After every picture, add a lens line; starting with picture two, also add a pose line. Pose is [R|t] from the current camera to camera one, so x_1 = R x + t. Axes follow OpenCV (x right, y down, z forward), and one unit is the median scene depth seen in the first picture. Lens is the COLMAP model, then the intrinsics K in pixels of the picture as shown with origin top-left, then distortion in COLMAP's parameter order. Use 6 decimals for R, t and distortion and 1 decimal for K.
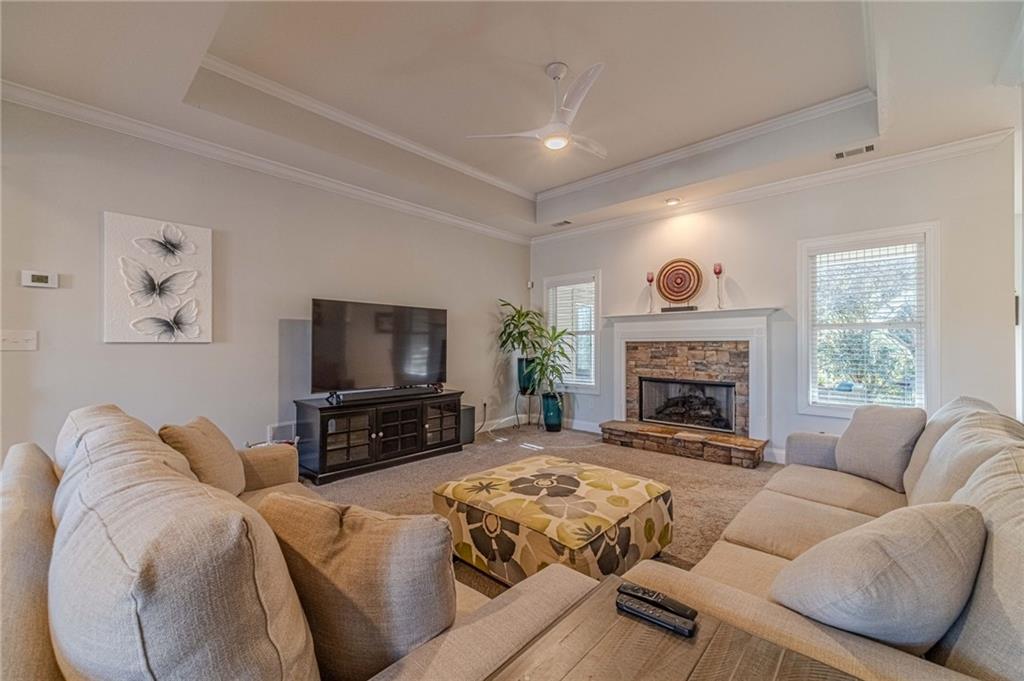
lens RADIAL K [[405.7, 0, 511.6], [0, 405.7, 340.8], [0, 0, 1]] dist [0.010891, 0.000278]
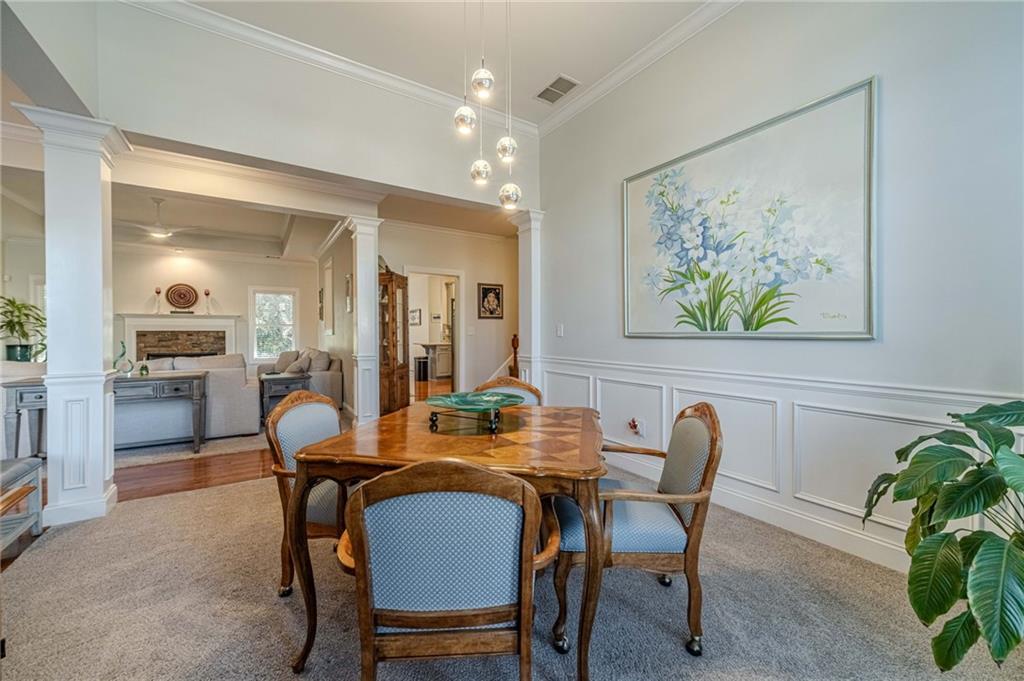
lens RADIAL K [[405.7, 0, 513.0], [0, 405.7, 335.4], [0, 0, 1]] dist [0.010891, 0.000278]
pose [[0.252881, -0.005298, 0.967483, -0.909122], [-0.009800, 0.999920, 0.008037, -0.007941], [-0.967448, -0.011513, 0.252809, -0.795757]]
